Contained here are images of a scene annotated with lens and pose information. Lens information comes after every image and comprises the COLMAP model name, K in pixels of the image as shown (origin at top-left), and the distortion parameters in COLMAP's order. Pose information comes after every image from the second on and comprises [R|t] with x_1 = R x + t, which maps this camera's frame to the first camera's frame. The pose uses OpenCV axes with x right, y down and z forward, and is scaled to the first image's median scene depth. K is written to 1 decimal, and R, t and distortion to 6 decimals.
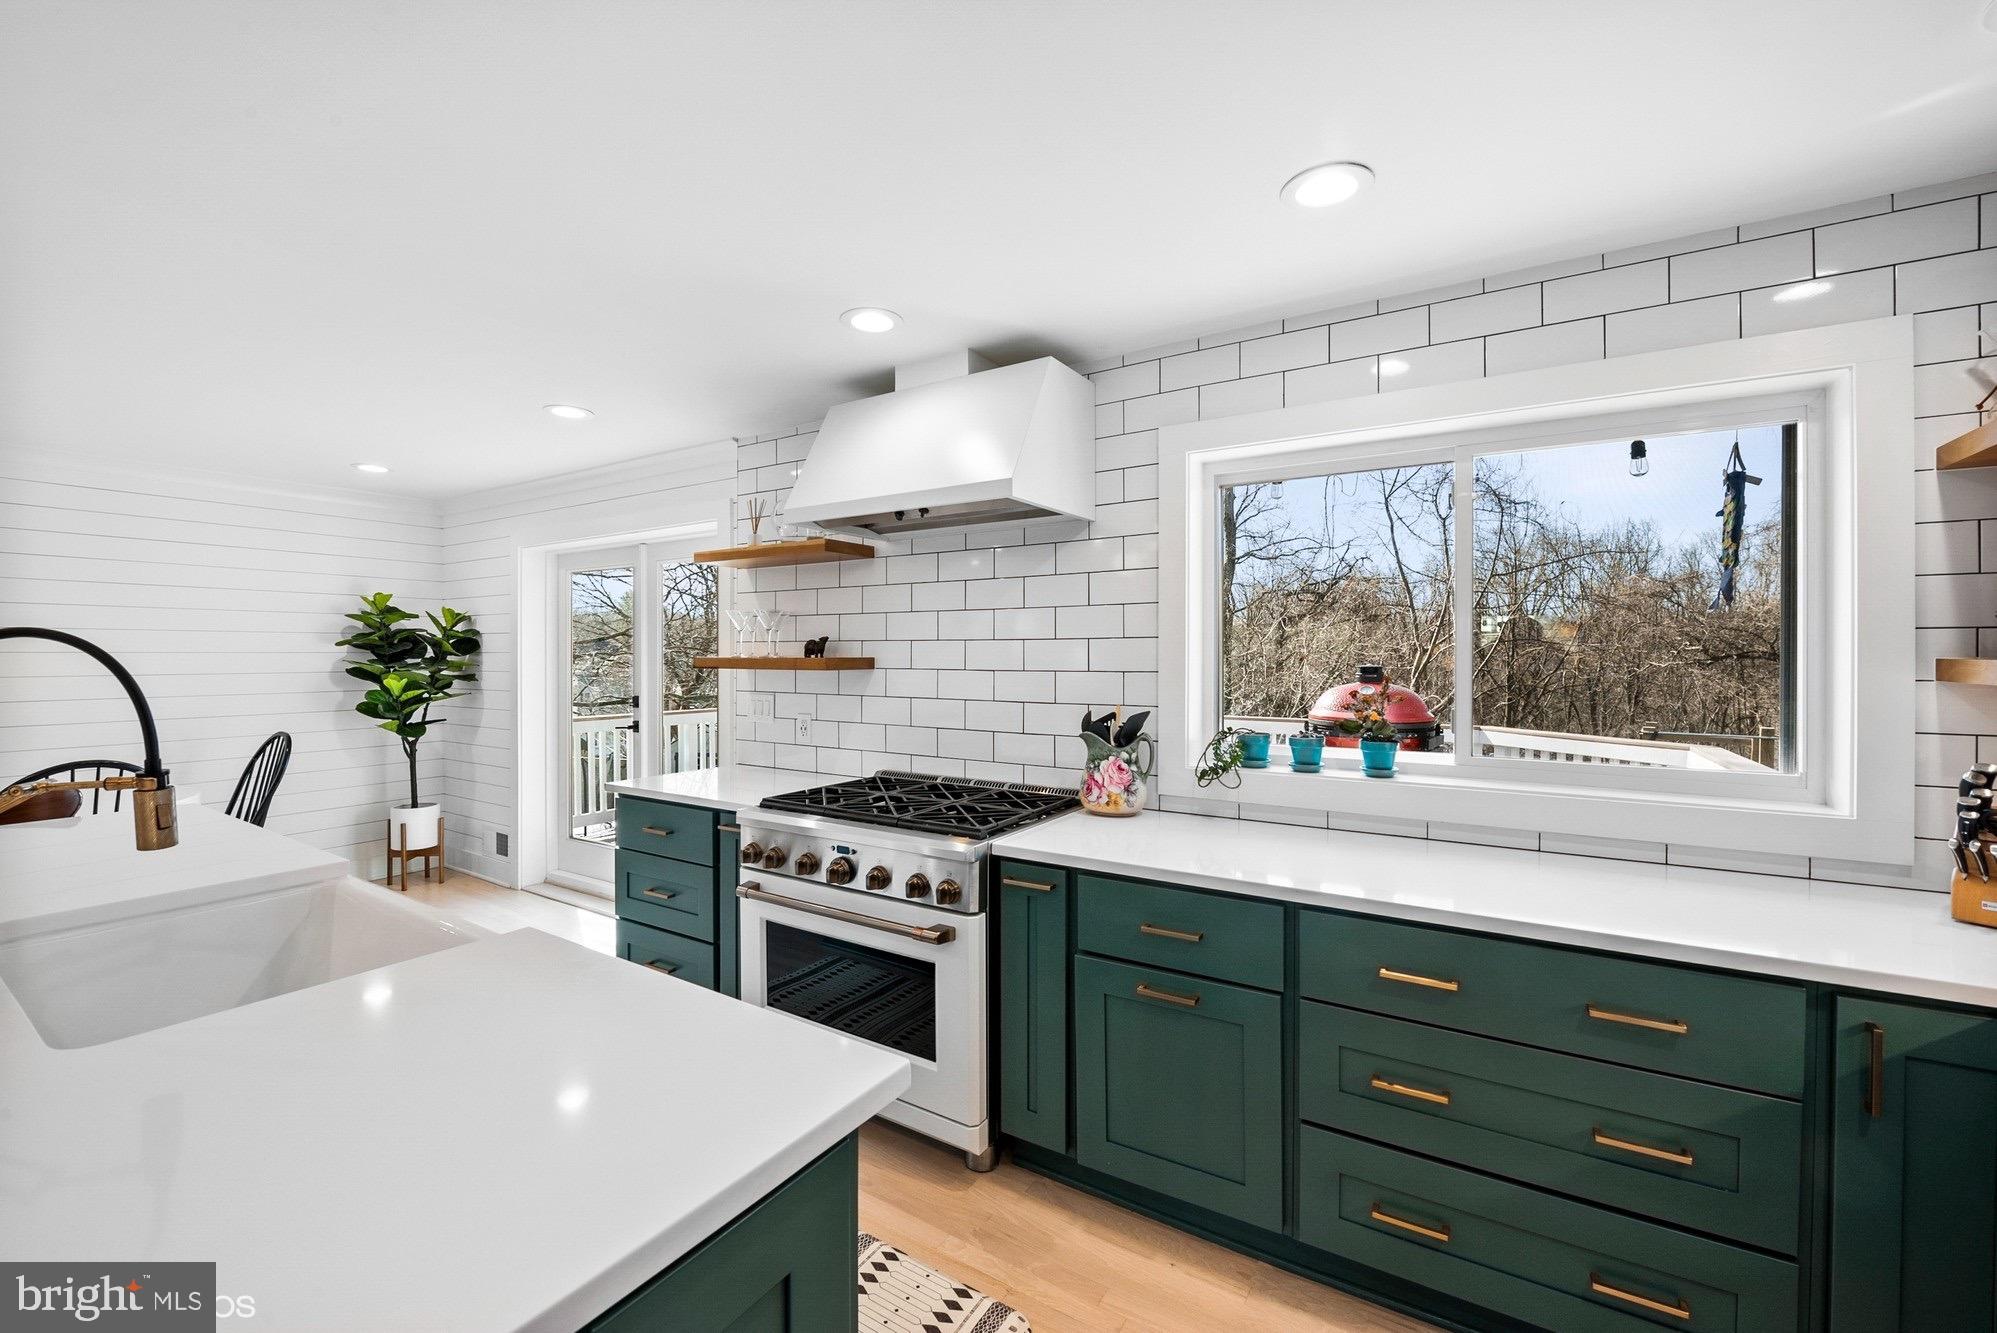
lens RADIAL K [[803.7, 0, 993.8], [0, 803.7, 657.3], [0, 0, 1]] dist [-0.010252, -0.000468]
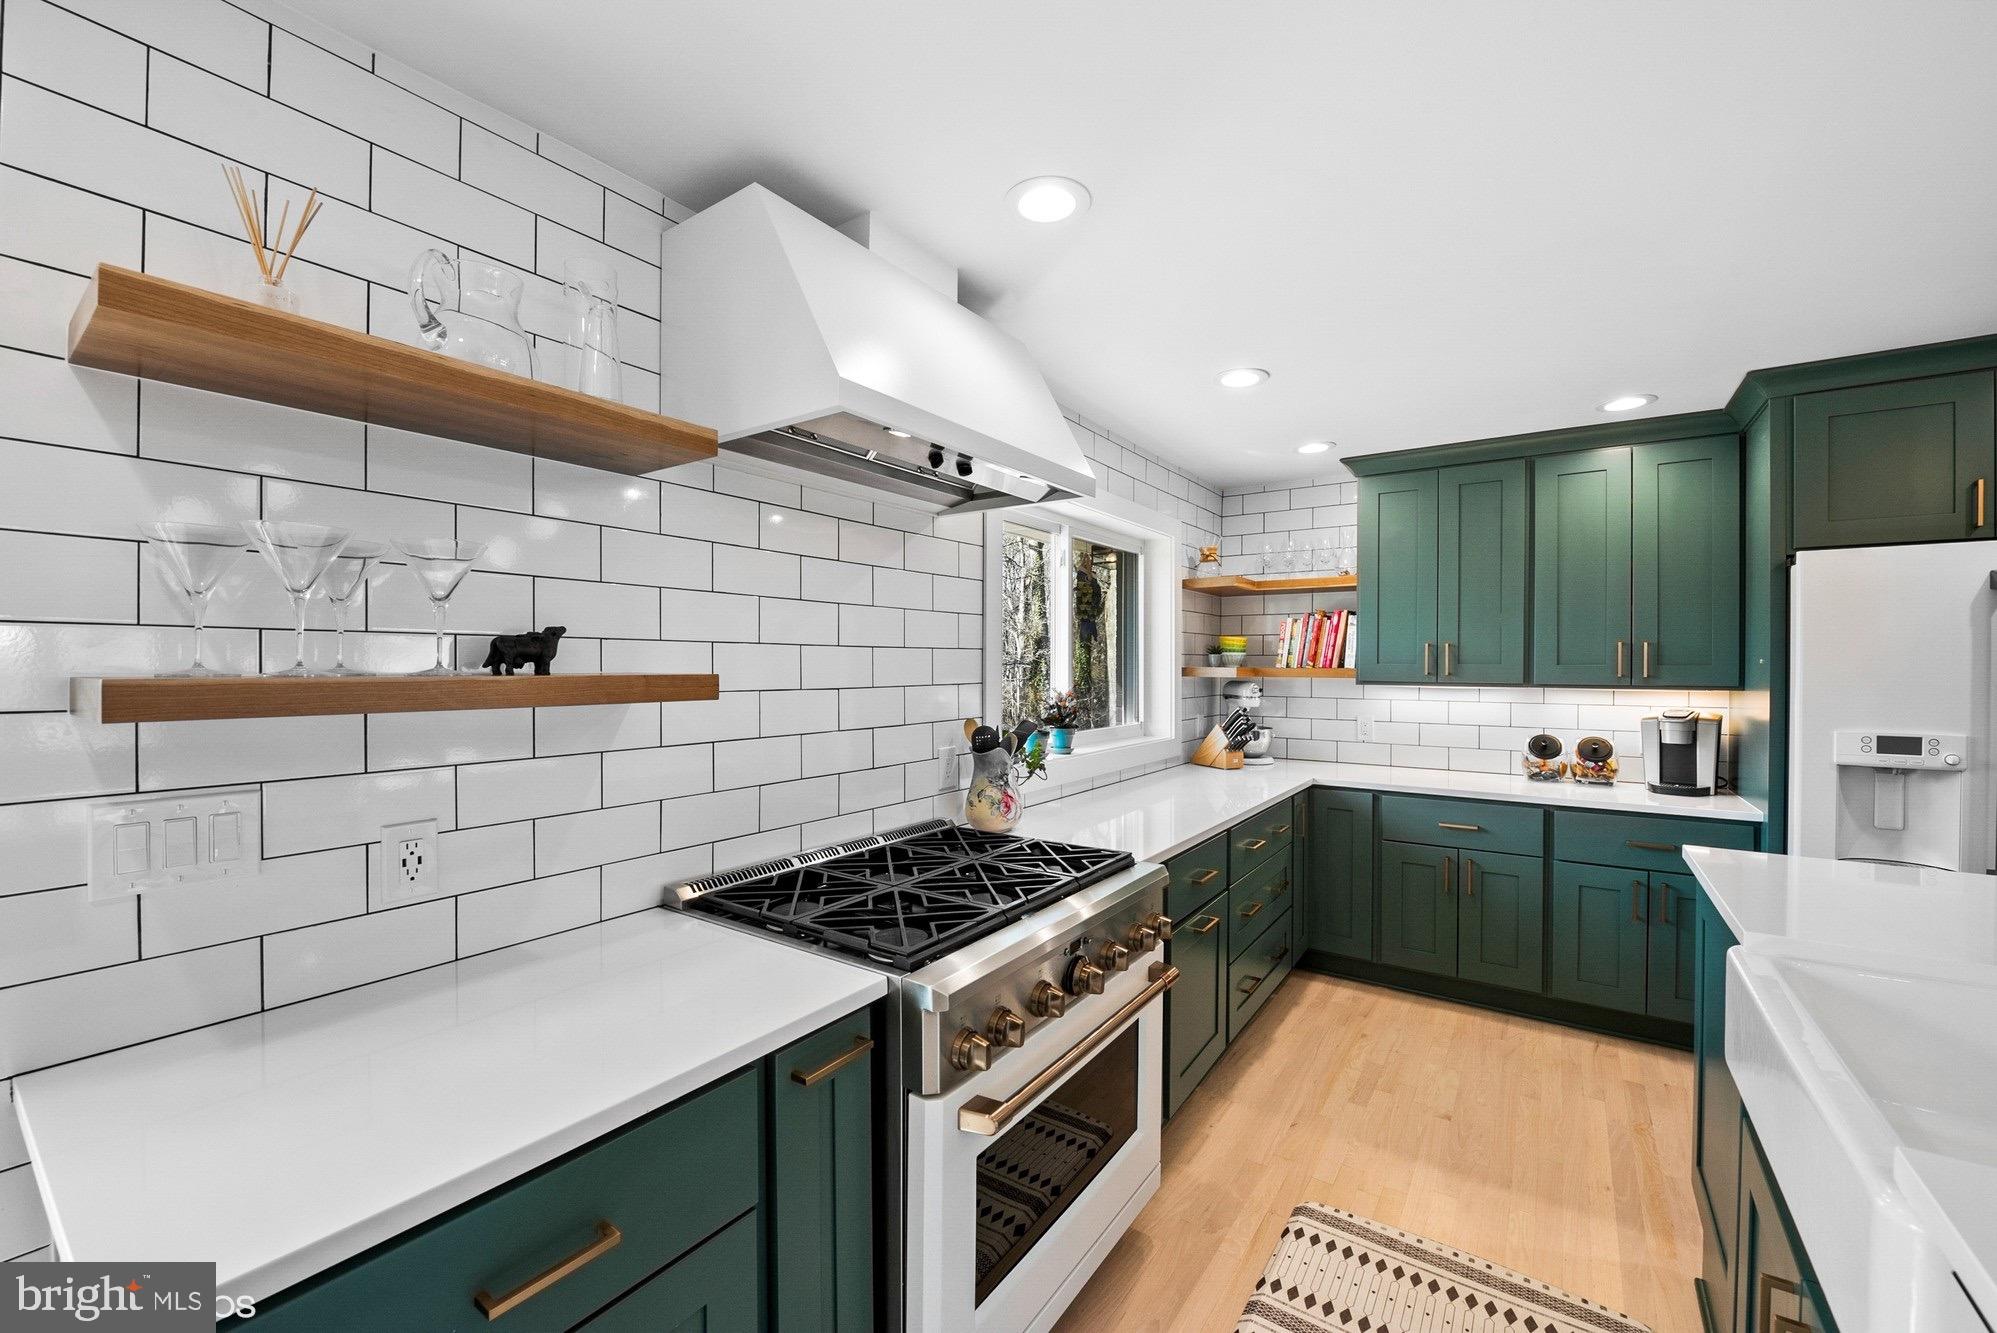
lens RADIAL K [[796.1, 0, 998.5], [0, 796.1, 666.5], [0, 0, 1]] dist [-0.002966, -0.004718]
pose [[0.043585, -0.003067, 0.999045, -0.778114], [0.002371, 0.999993, 0.002967, -0.005478], [-0.999047, 0.002239, 0.043592, 0.909714]]
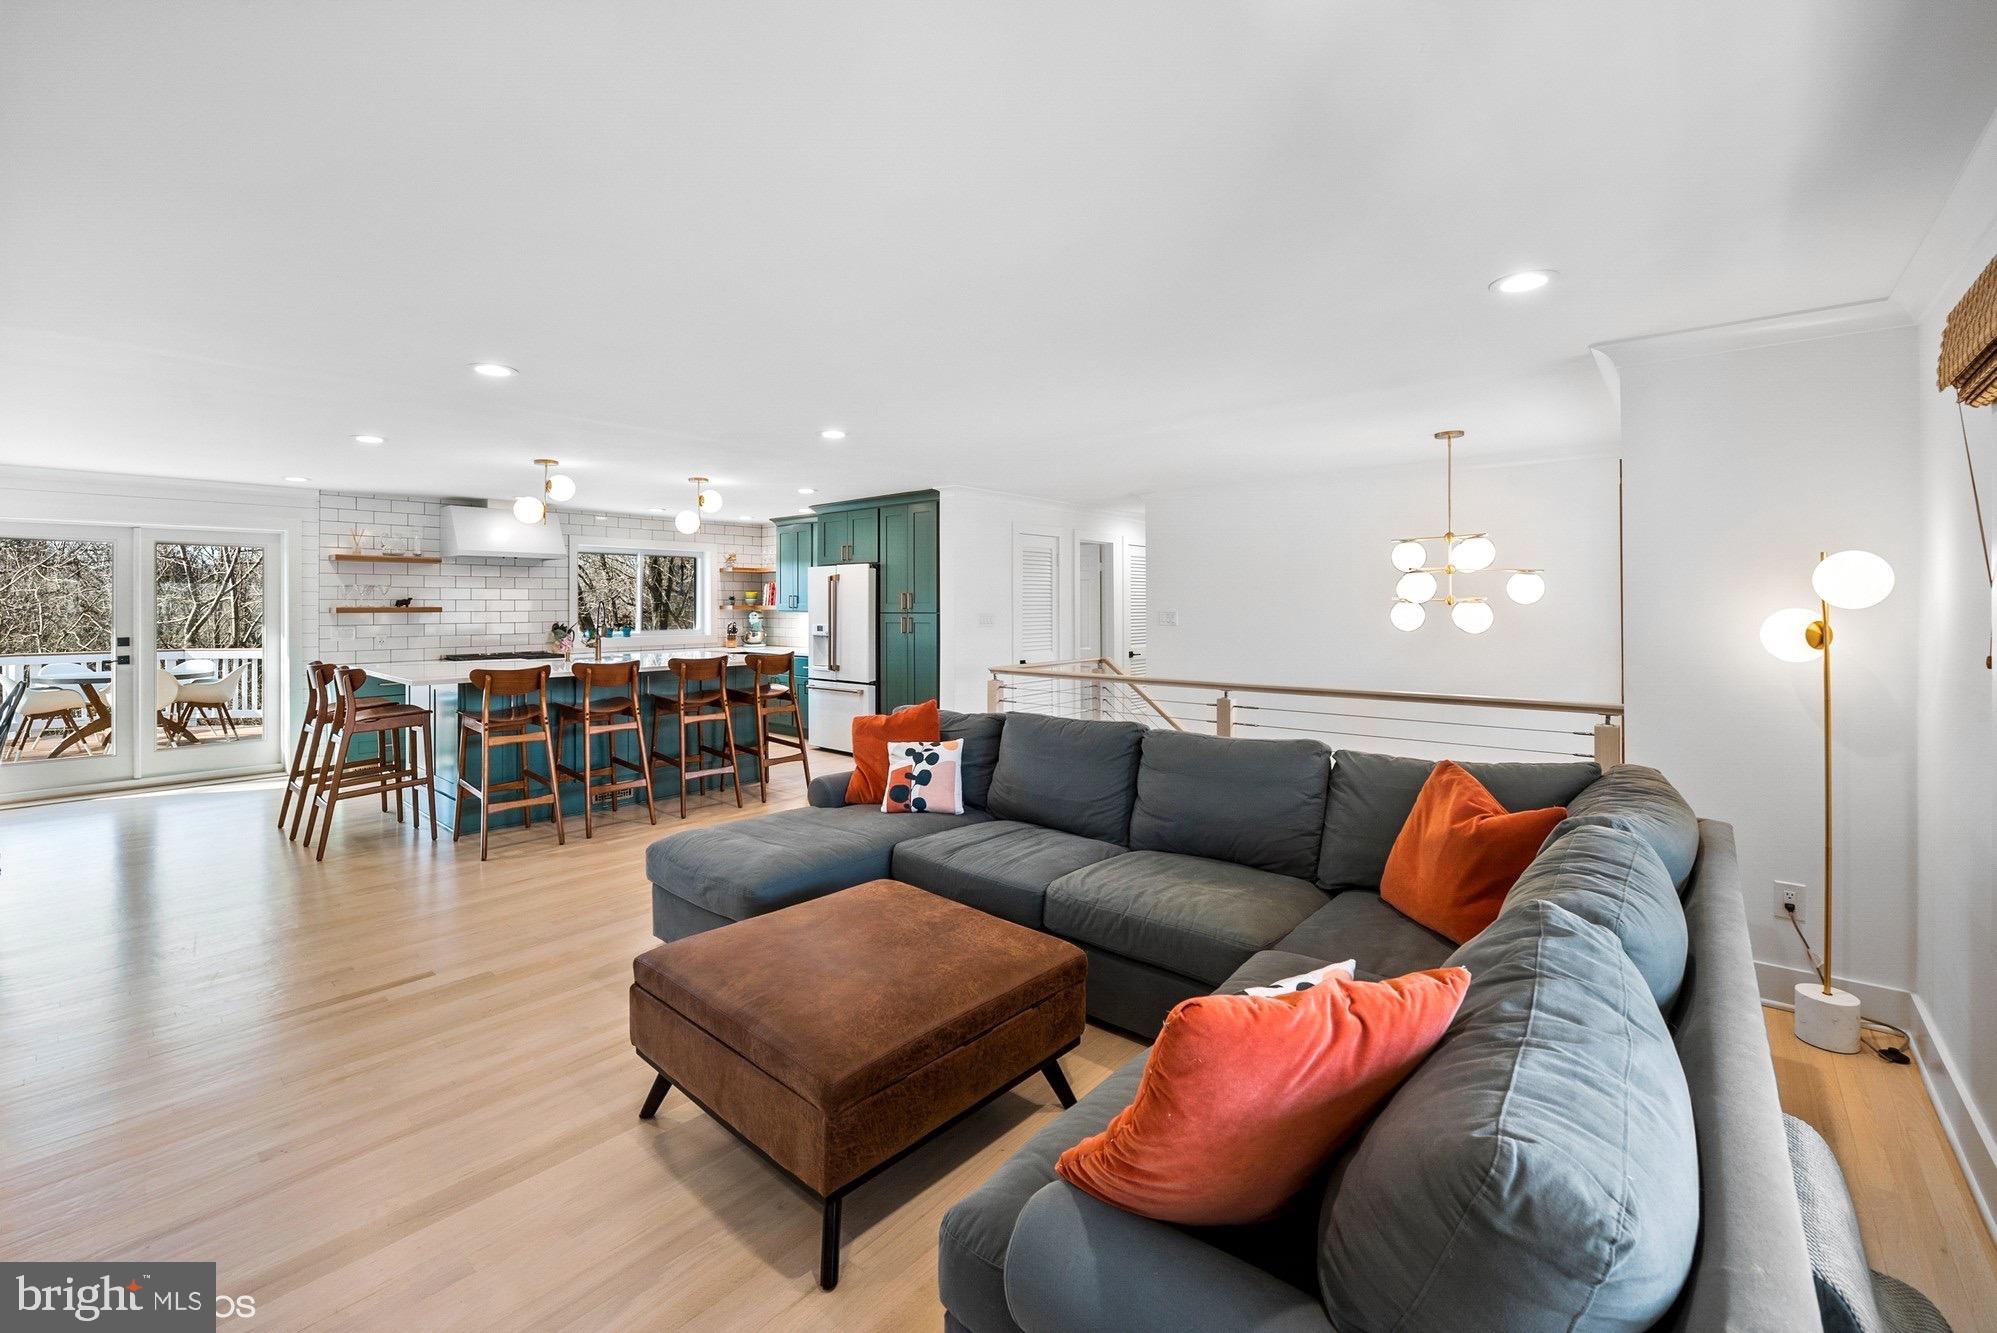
lens RADIAL K [[812.4, 0, 996.8], [0, 812.4, 602.5], [0, 0, 1]] dist [-0.014963, -0.000154]
pose [[0.145889, 0.000859, 0.989301, -2.672047], [0.007680, 0.999969, -0.002001, 0.004890], [-0.989271, 0.007890, 0.145878, -1.135408]]
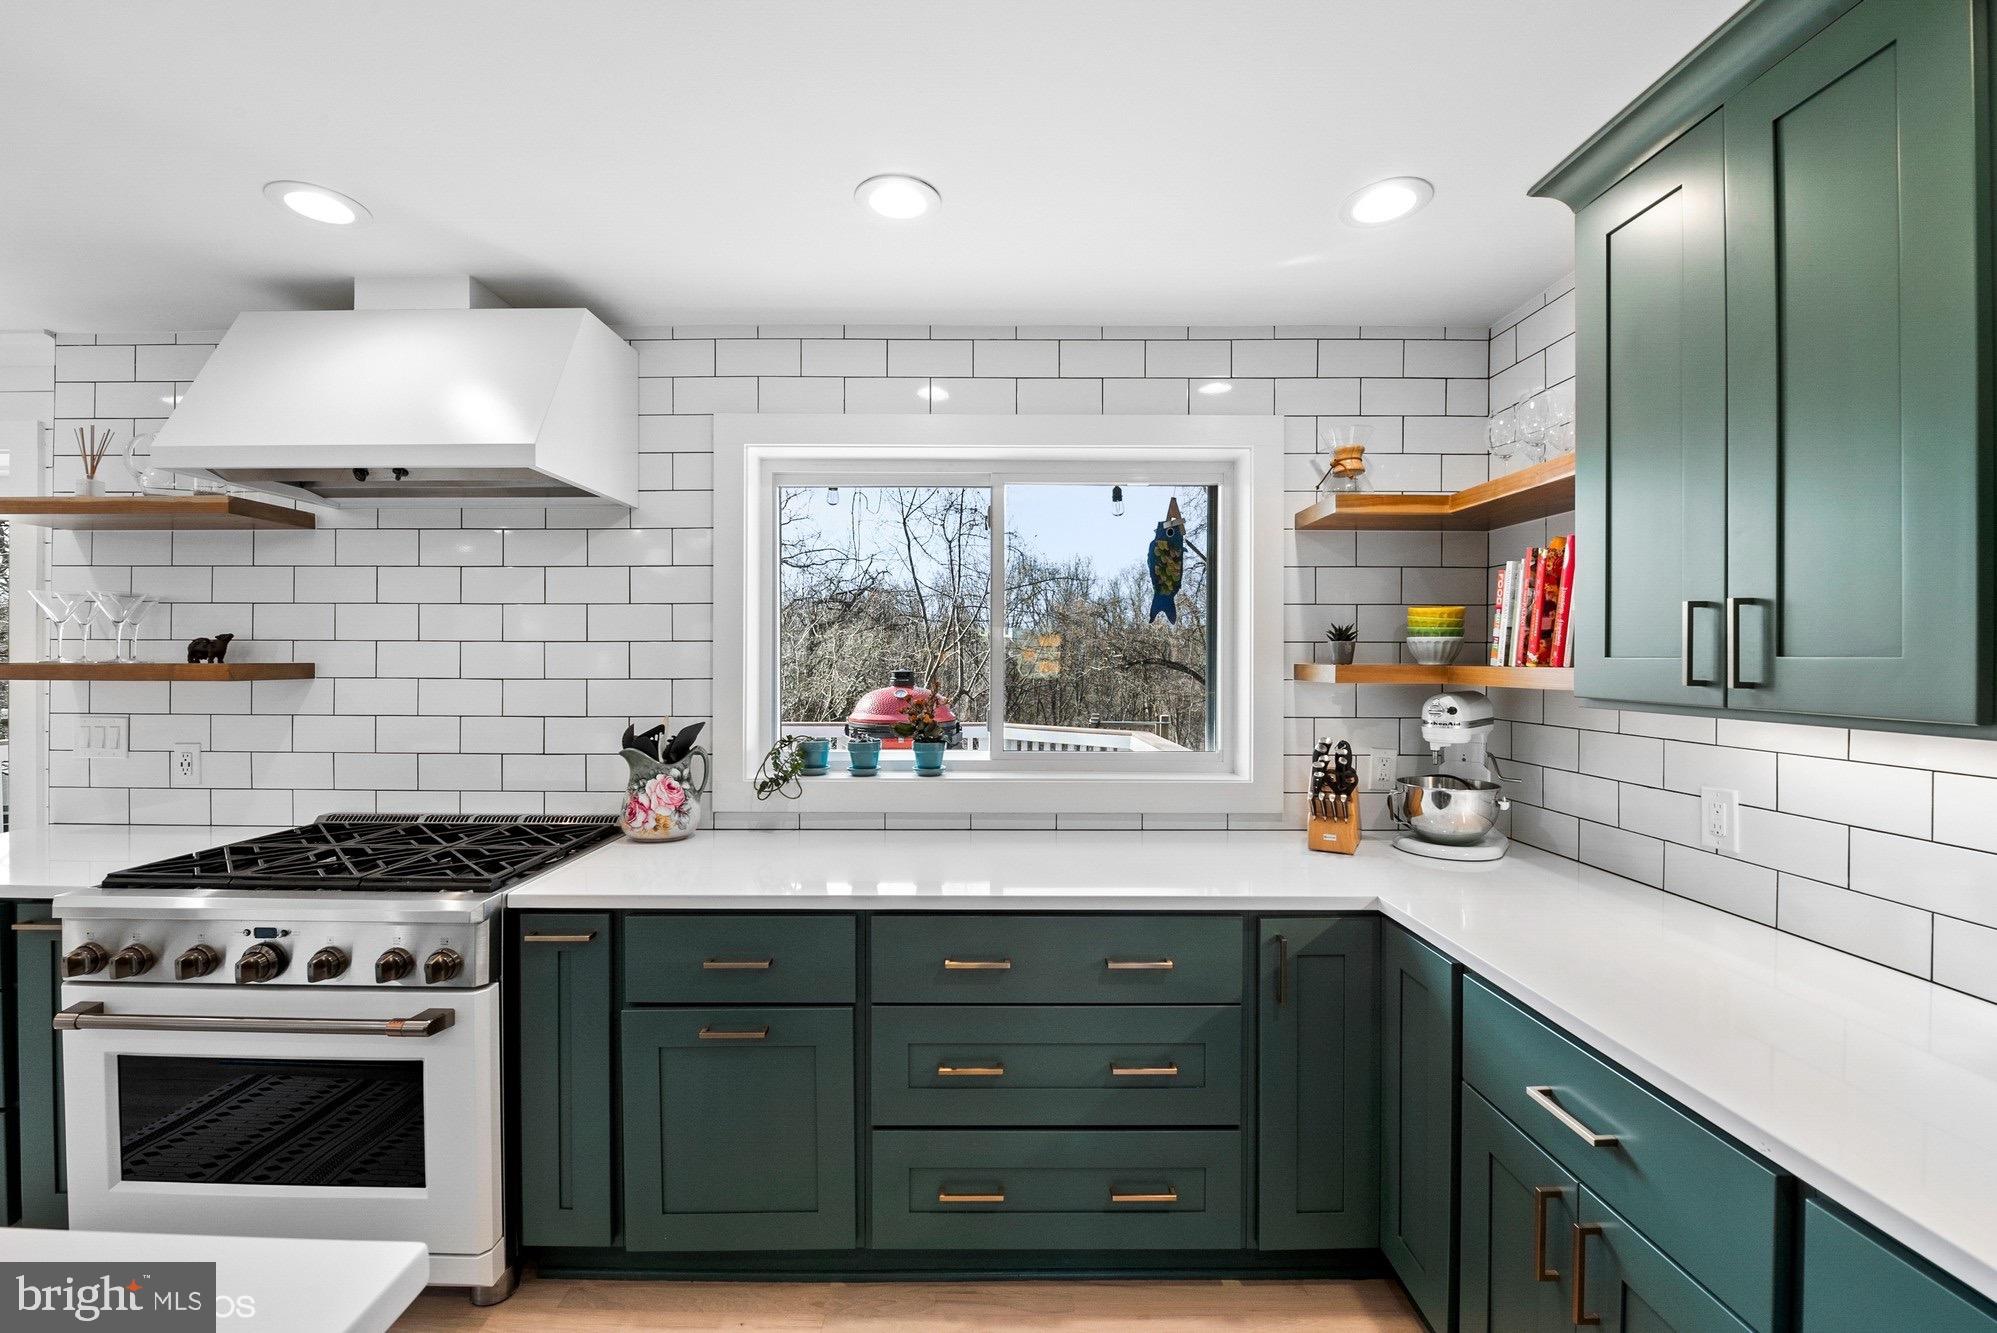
lens RADIAL K [[801.4, 0, 983.3], [0, 801.4, 663.0], [0, 0, 1]] dist [-0.006117, -0.005157]
pose [[0.846170, 0.000164, 0.532912, -0.020875], [-0.000210, 1.000000, 0.000025, 0.000022], [-0.532912, -0.000133, 0.846170, 0.056555]]
